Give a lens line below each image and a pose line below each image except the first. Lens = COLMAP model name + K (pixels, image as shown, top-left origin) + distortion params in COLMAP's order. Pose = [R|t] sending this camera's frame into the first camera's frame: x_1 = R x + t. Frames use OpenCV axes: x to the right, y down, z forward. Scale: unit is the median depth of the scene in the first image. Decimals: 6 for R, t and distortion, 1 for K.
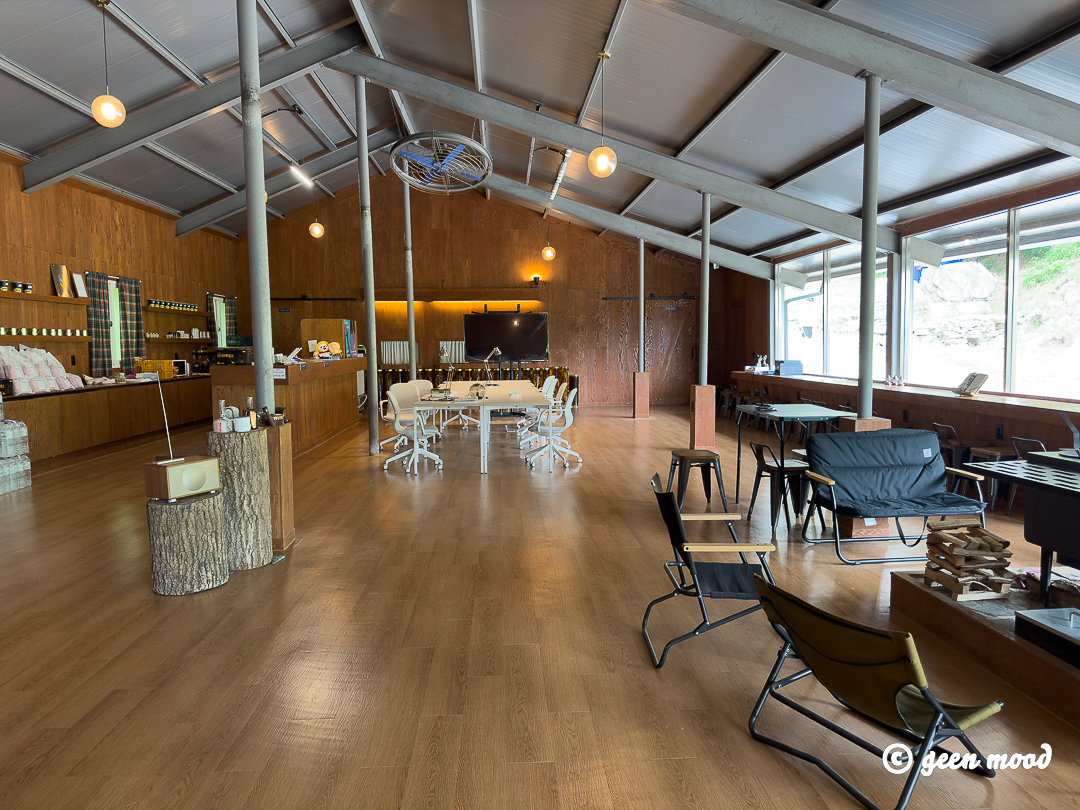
lens RADIAL K [[753.8, 0, 523.4], [0, 753.8, 410.2], [0, 0, 1]] dist [0.006473, -0.019412]
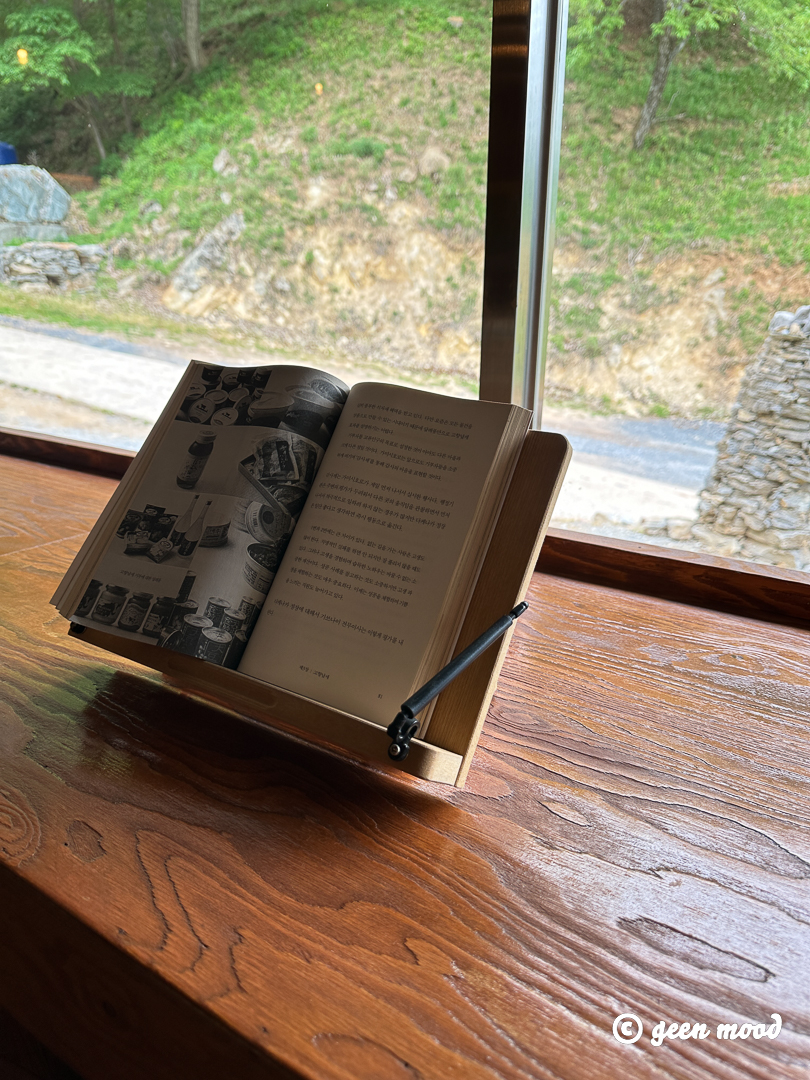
lens RADIAL K [[763.0, 0, 428.9], [0, 763.0, 557.0], [0, 0, 1]] dist [0.065969, -0.142249]
pose [[0.561185, -0.244903, 0.790629, 1.300657], [0.044894, 0.962823, 0.266376, -0.123885], [-0.826472, -0.113991, 0.551316, 2.272272]]
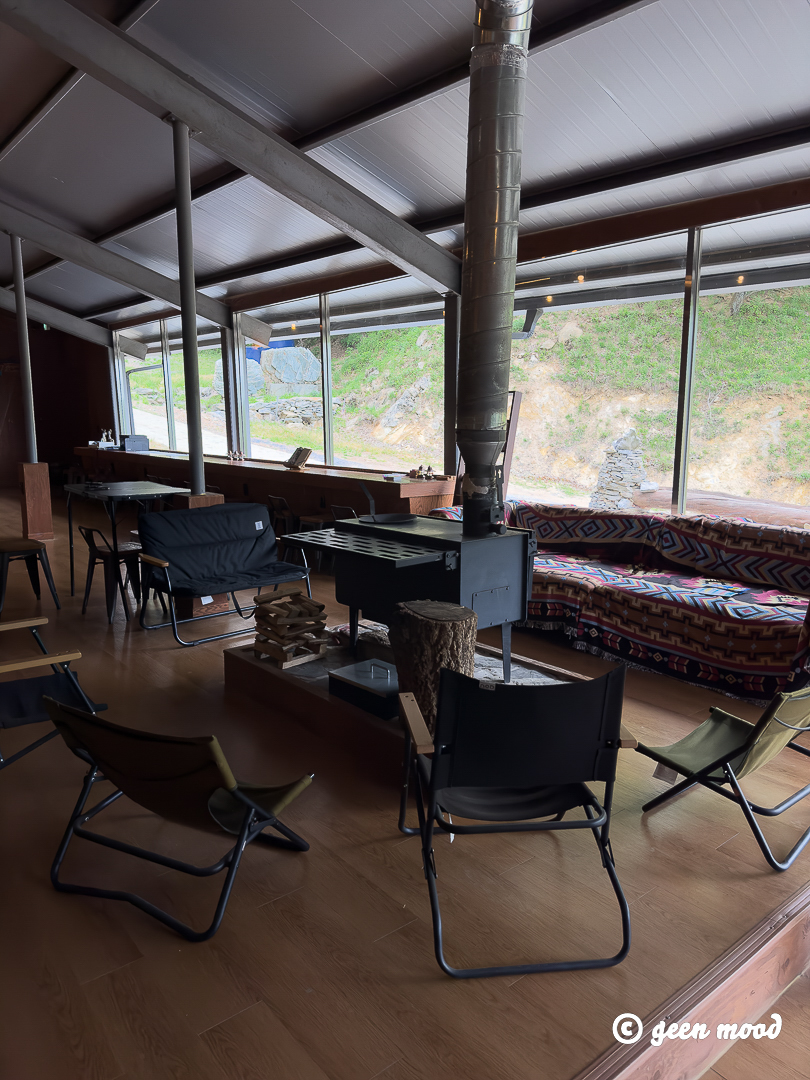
lens RADIAL K [[749.8, 0, 405.3], [0, 749.8, 563.2], [0, 0, 1]] dist [0.069320, -0.134695]
pose [[0.788439, -0.097040, 0.607410, 0.061650], [0.035618, 0.993023, 0.112412, -0.000777], [-0.614081, -0.066995, 0.786394, 0.060840]]
